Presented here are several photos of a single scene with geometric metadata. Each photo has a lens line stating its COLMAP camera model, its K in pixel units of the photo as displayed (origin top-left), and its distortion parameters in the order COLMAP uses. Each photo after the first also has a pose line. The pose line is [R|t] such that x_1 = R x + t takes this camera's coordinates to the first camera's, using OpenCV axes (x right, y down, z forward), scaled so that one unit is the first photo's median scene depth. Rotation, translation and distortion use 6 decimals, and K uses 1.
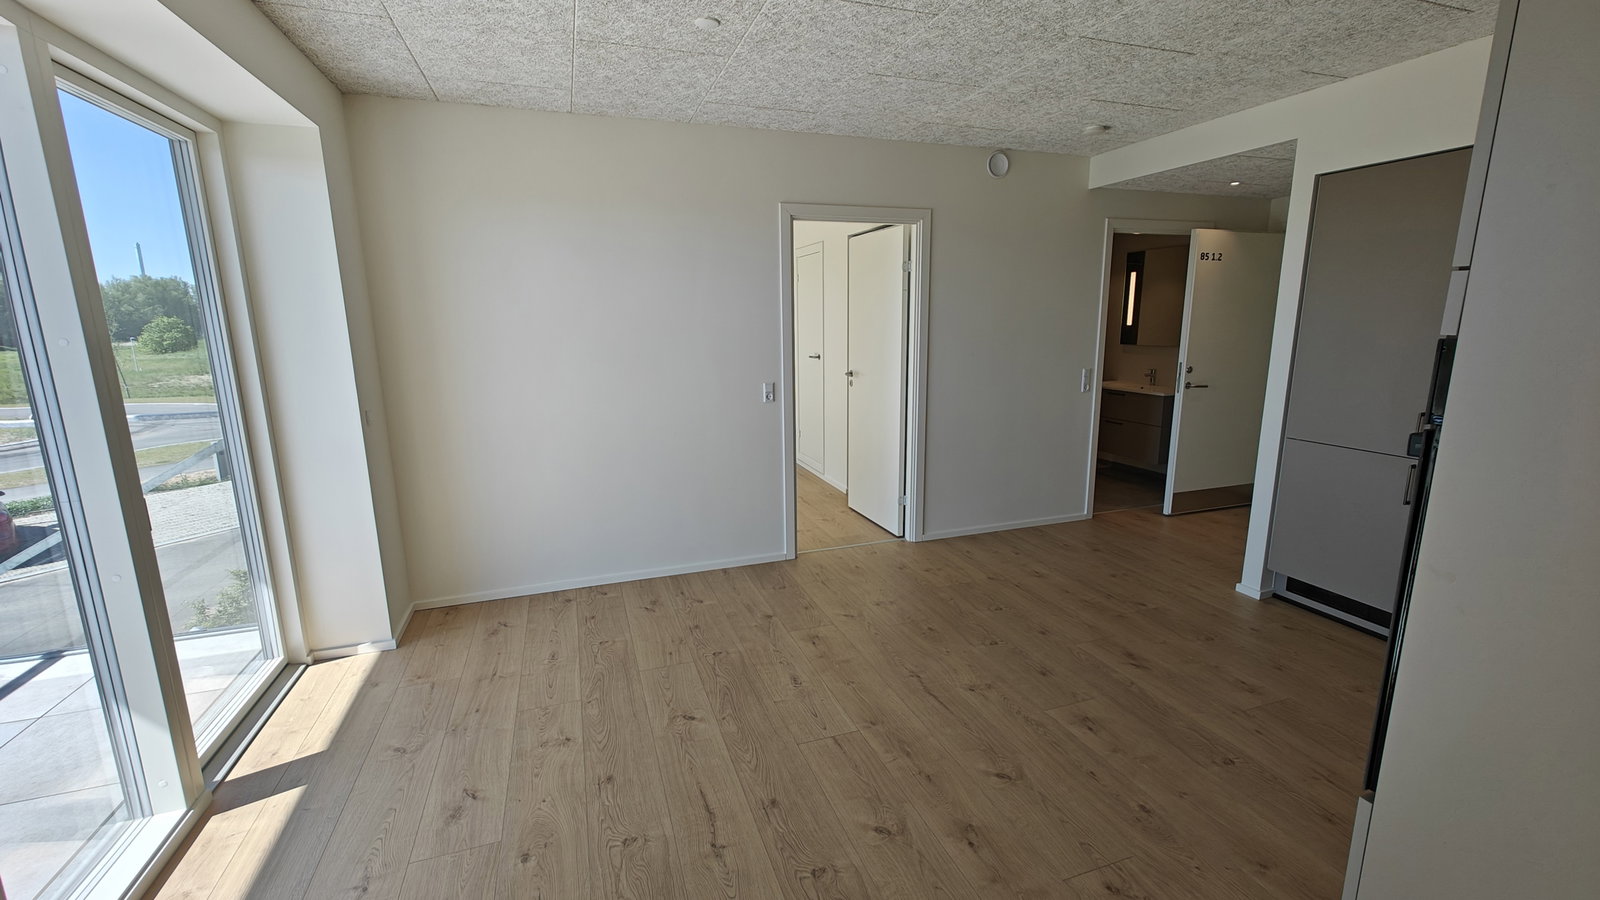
lens RADIAL K [[661.4, 0, 783.6], [0, 661.4, 448.3], [0, 0, 1]] dist [-0.000176, 0.000097]
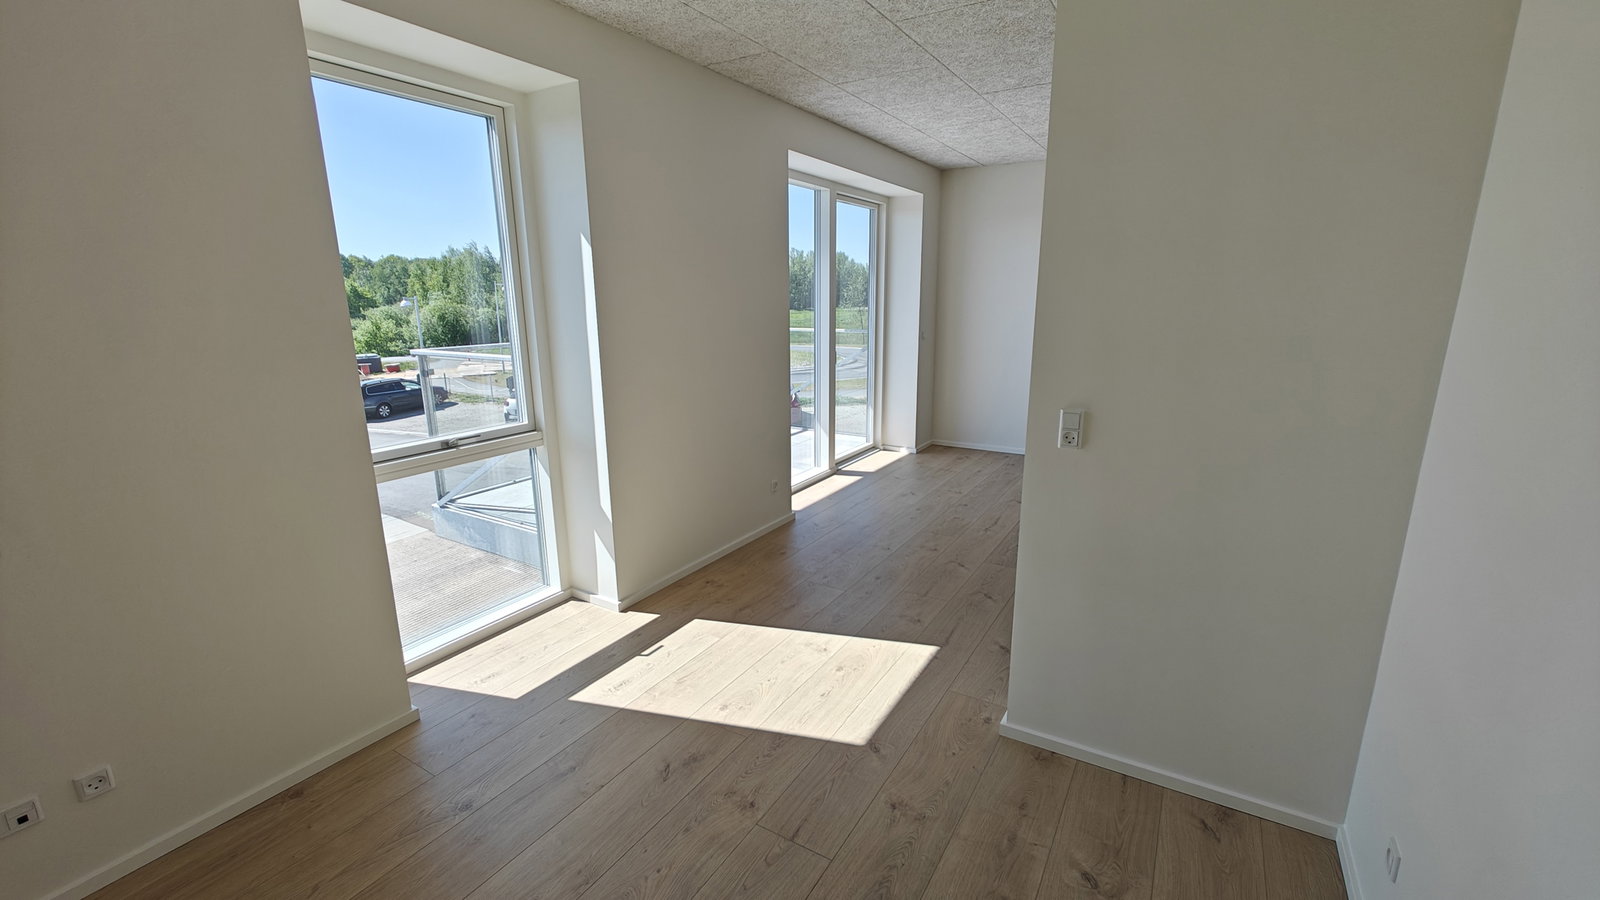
lens RADIAL K [[661.4, 0, 814.2], [0, 661.4, 444.2], [0, 0, 1]] dist [-0.000176, 0.000097]
pose [[0.651453, 0.169375, -0.739541, 0.742972], [-0.148398, 0.984380, 0.094728, 0.142394], [0.744035, 0.048036, 0.666412, -0.604506]]
